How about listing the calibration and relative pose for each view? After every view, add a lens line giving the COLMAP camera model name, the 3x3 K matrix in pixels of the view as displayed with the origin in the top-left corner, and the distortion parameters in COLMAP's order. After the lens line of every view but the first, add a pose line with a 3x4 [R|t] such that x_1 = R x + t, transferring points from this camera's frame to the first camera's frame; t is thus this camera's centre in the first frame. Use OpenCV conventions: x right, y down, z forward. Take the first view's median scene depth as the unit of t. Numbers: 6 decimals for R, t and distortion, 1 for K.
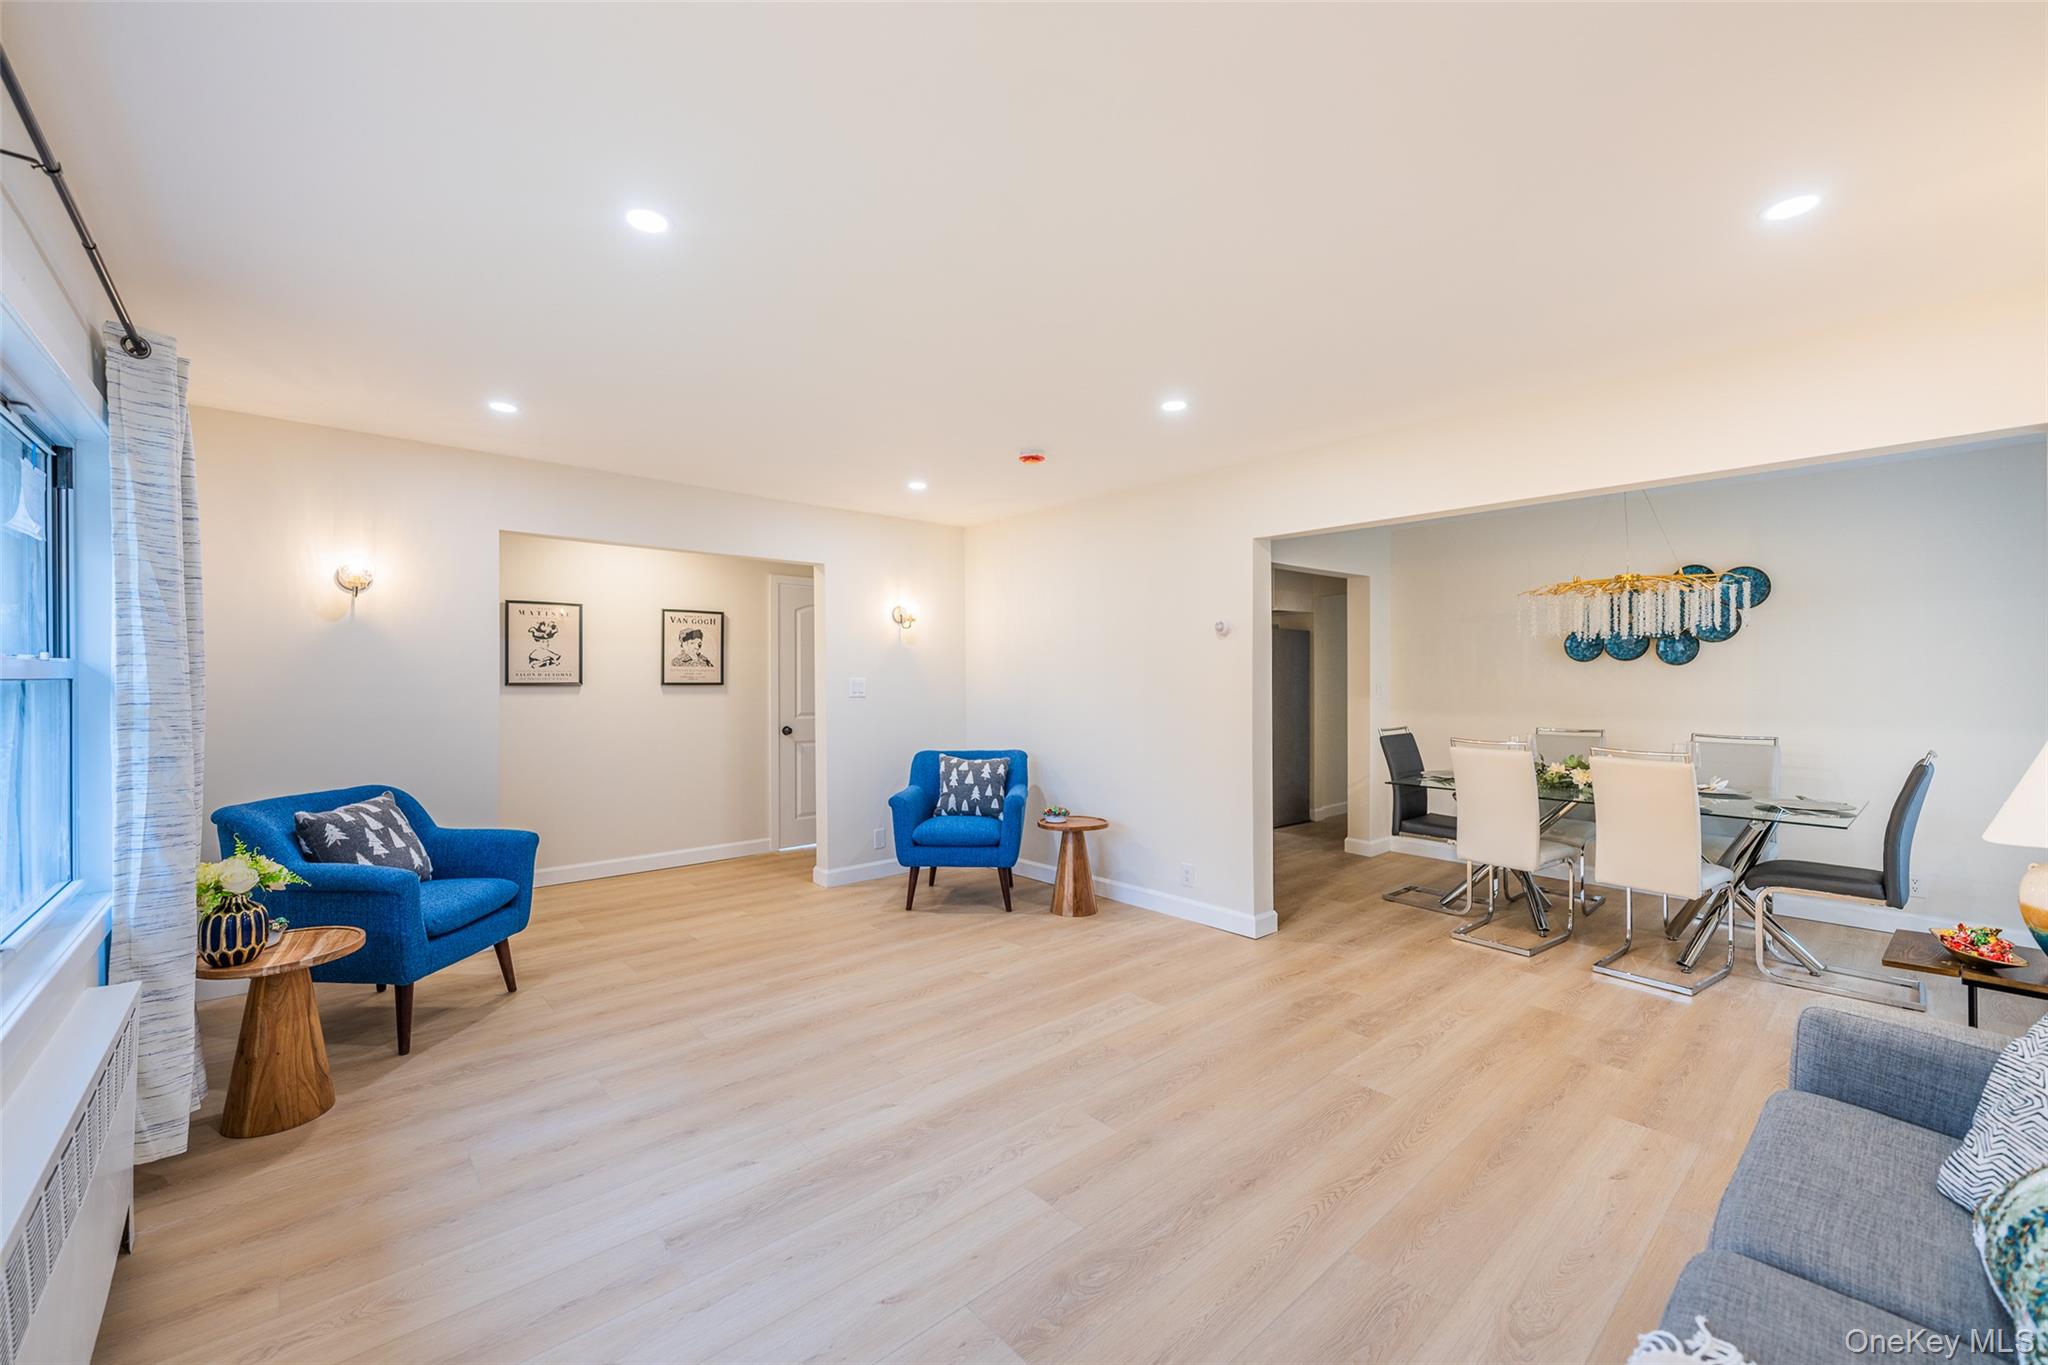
lens RADIAL K [[820.3, 0, 1017.9], [0, 820.3, 681.6], [0, 0, 1]] dist [0.000821, -0.000008]
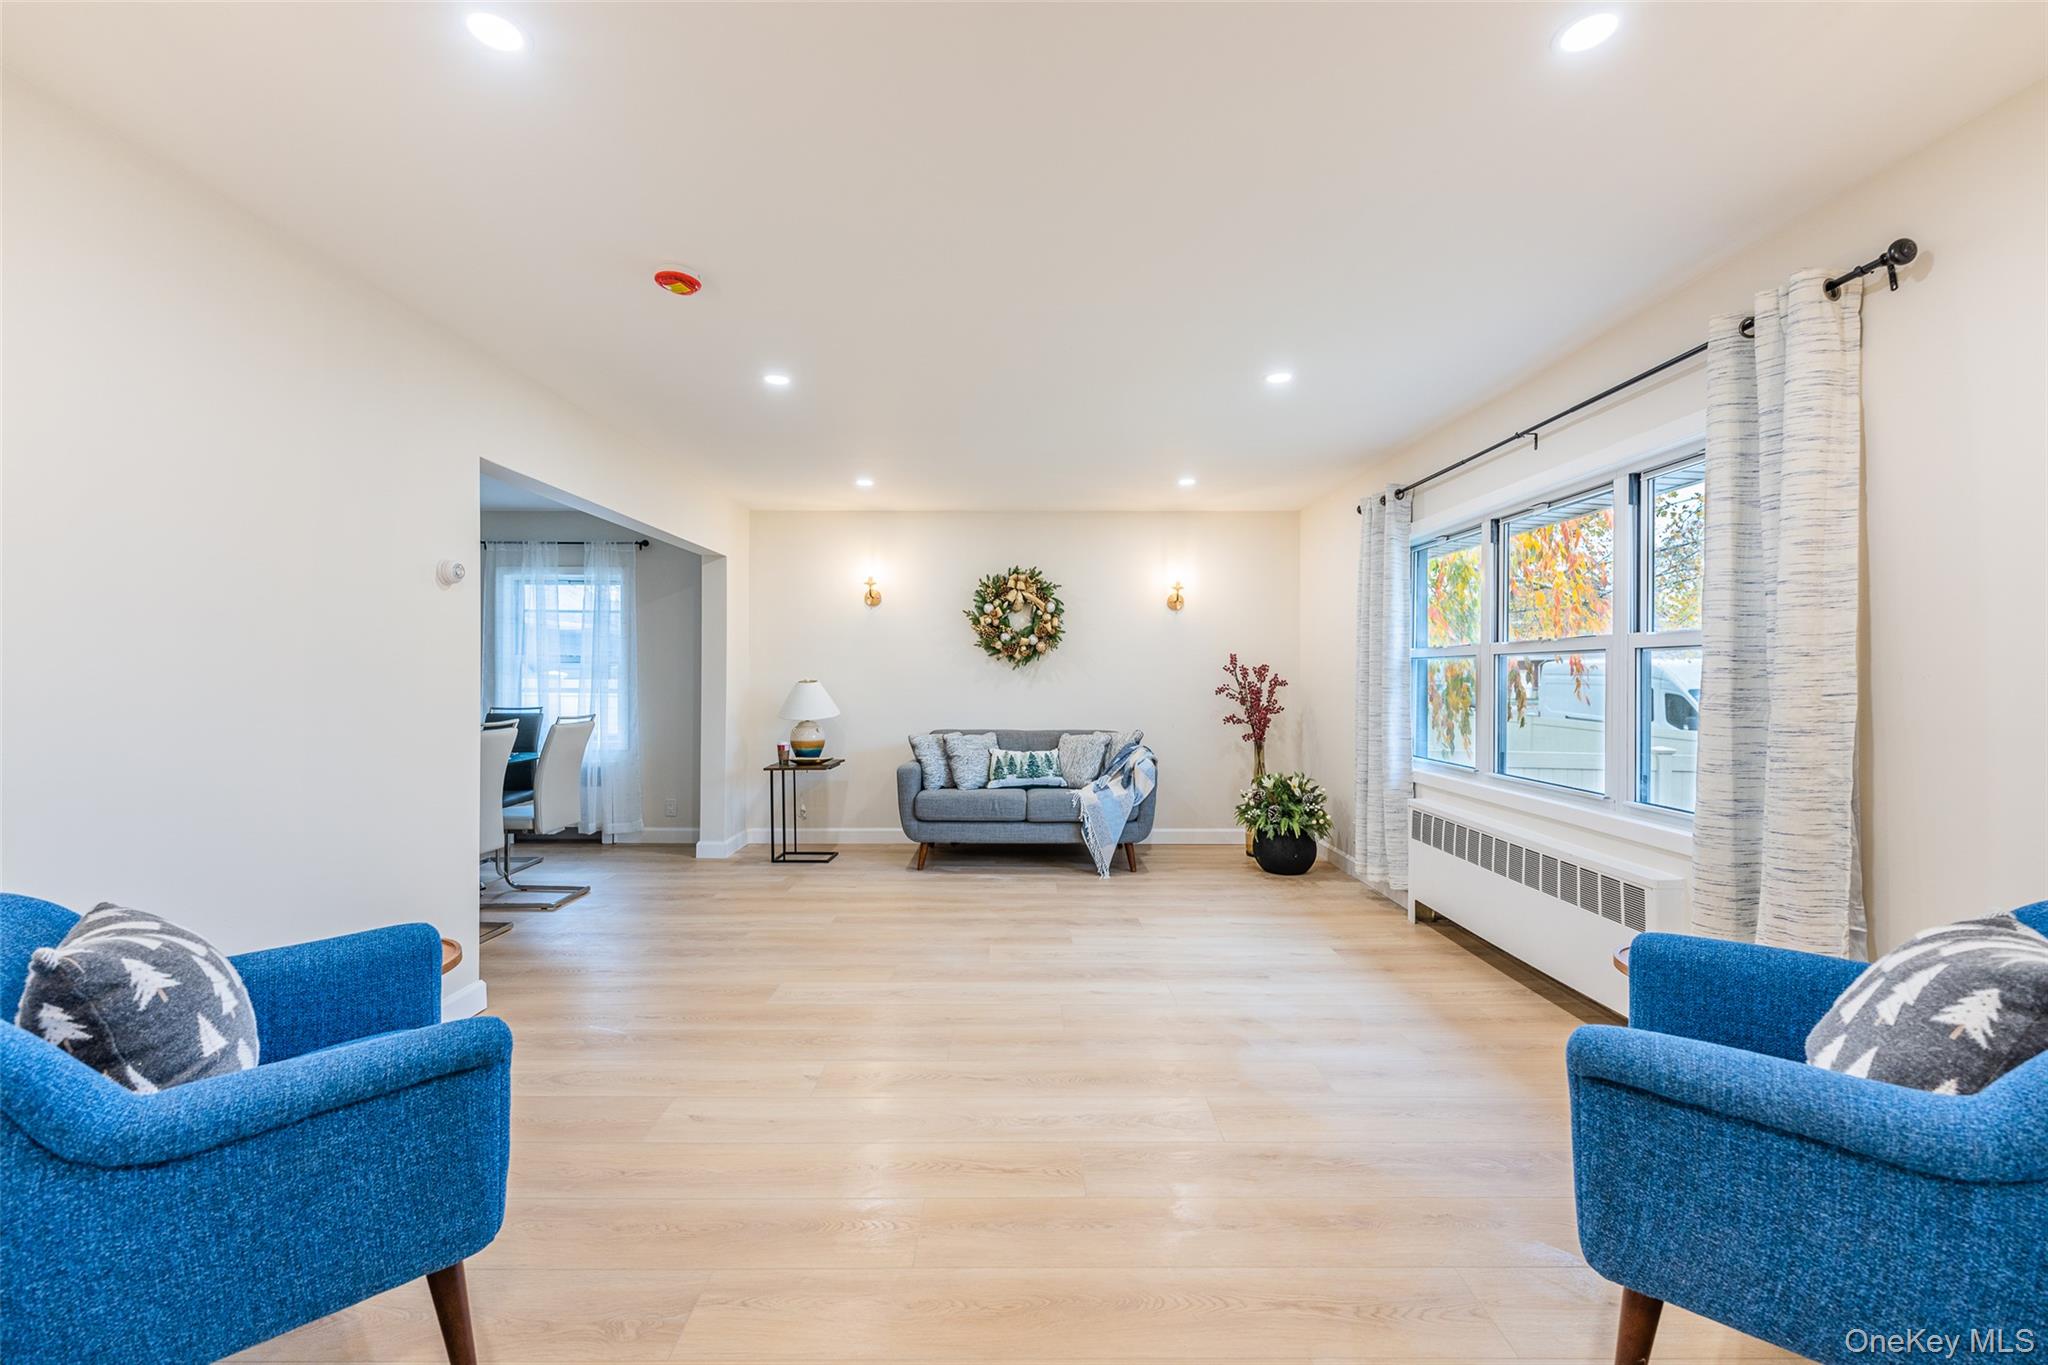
lens RADIAL K [[817.2, 0, 1024.9], [0, 817.2, 677.4], [0, 0, 1]] dist [0.000874, -0.000329]
pose [[-0.753789, -0.002659, 0.657111, -0.573283], [0.002125, 0.999977, 0.006485, 0.017556], [-0.657113, 0.006285, -0.753766, 1.285914]]
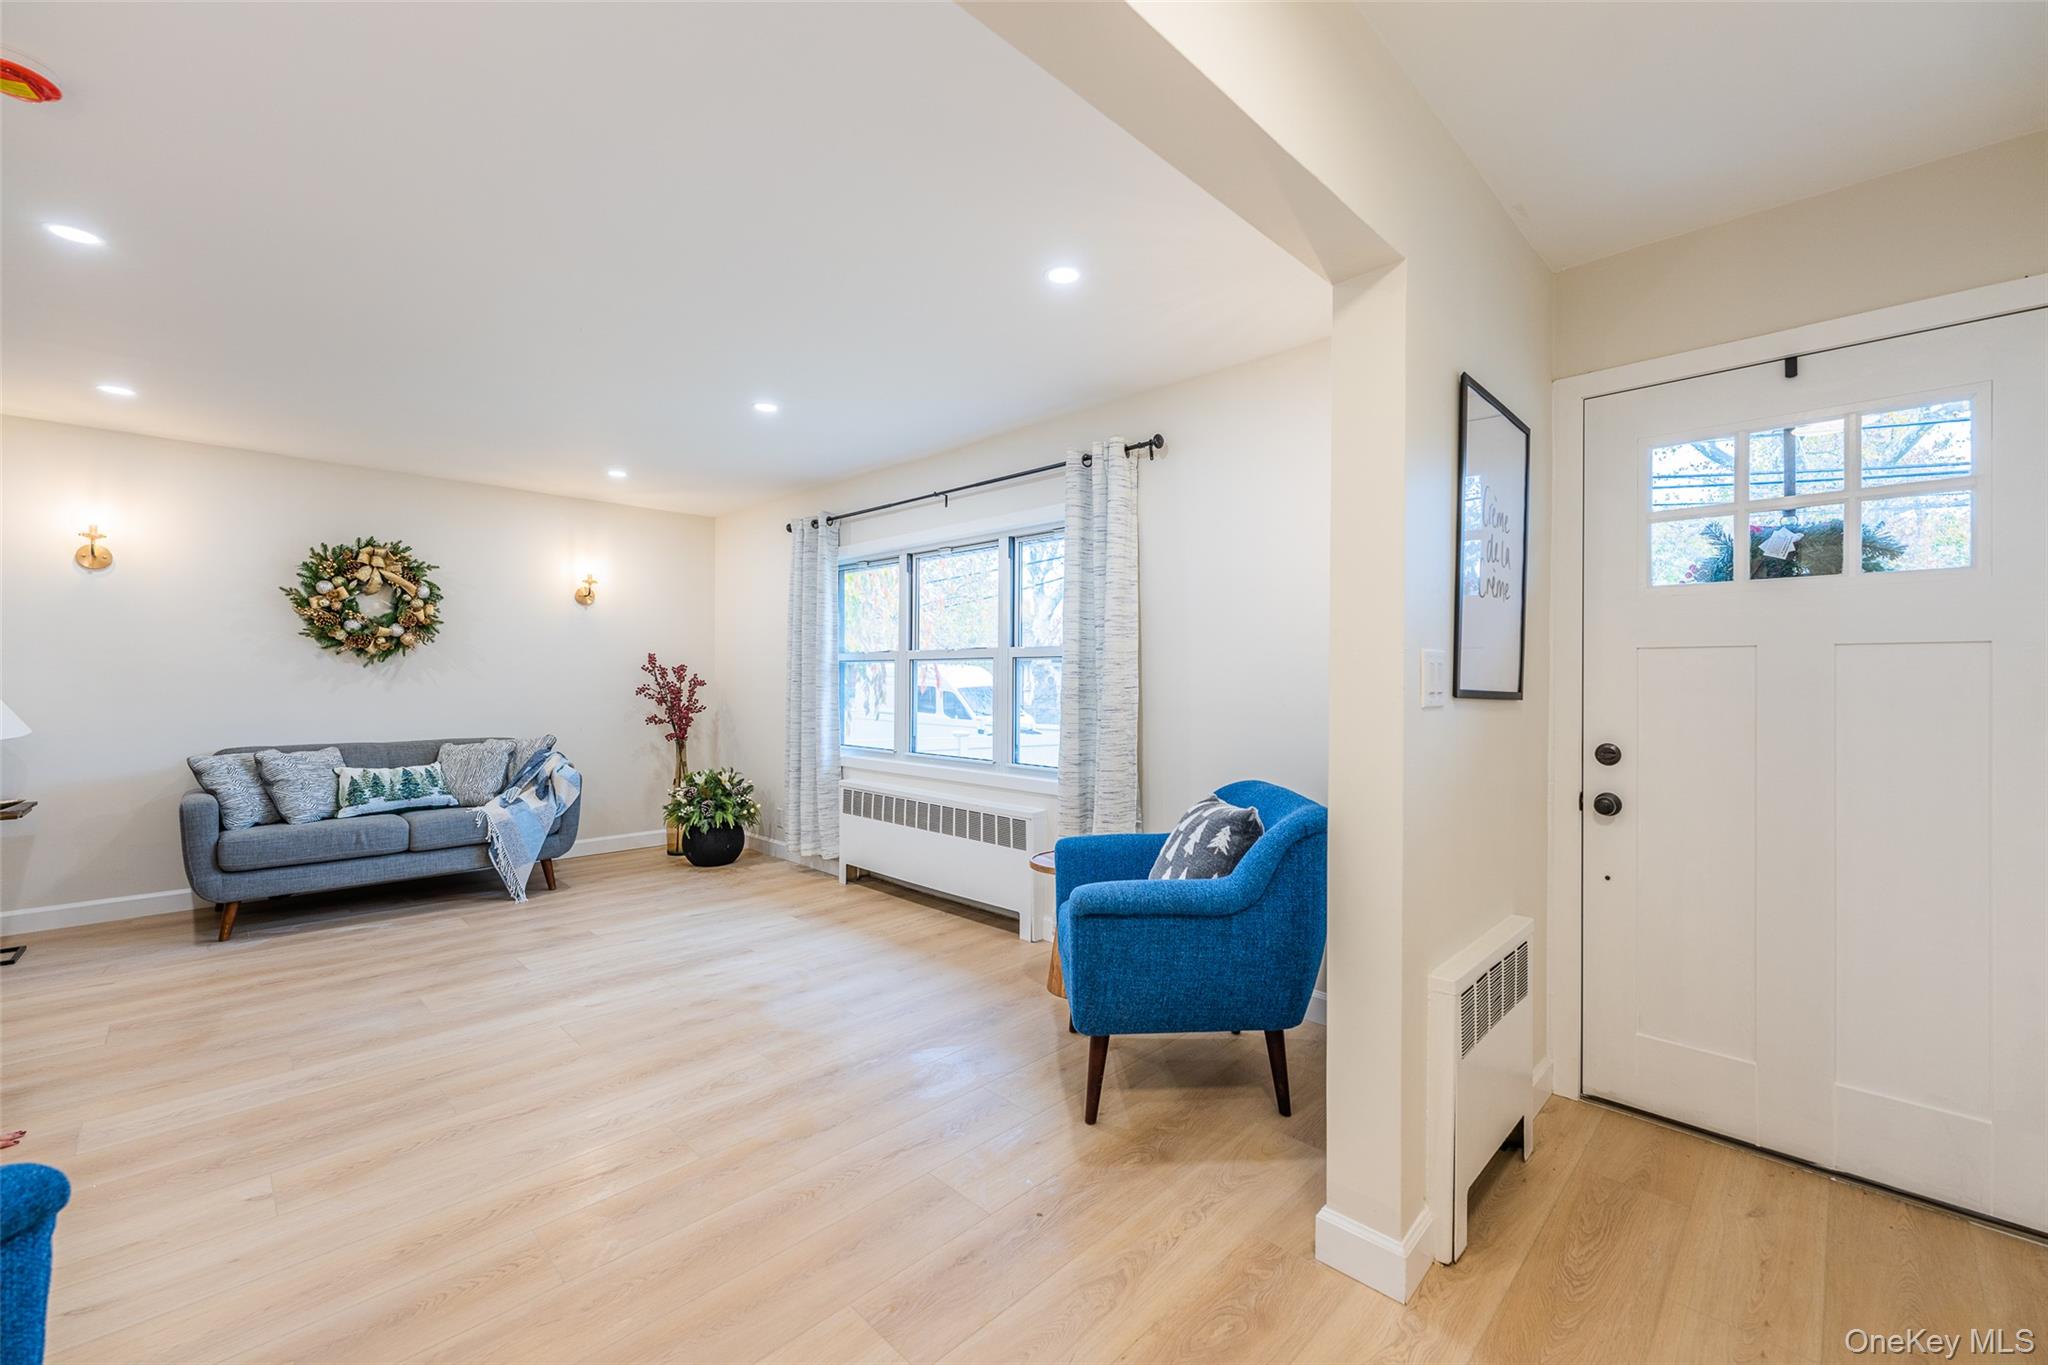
lens RADIAL K [[821.6, 0, 1032.5], [0, 821.6, 678.6], [0, 0, 1]] dist [0.000332, -0.000096]
pose [[-0.997030, -0.004755, -0.076862, -0.451778], [-0.005195, 0.999971, 0.005522, 0.018607], [0.076833, 0.005905, -0.997026, 1.436013]]
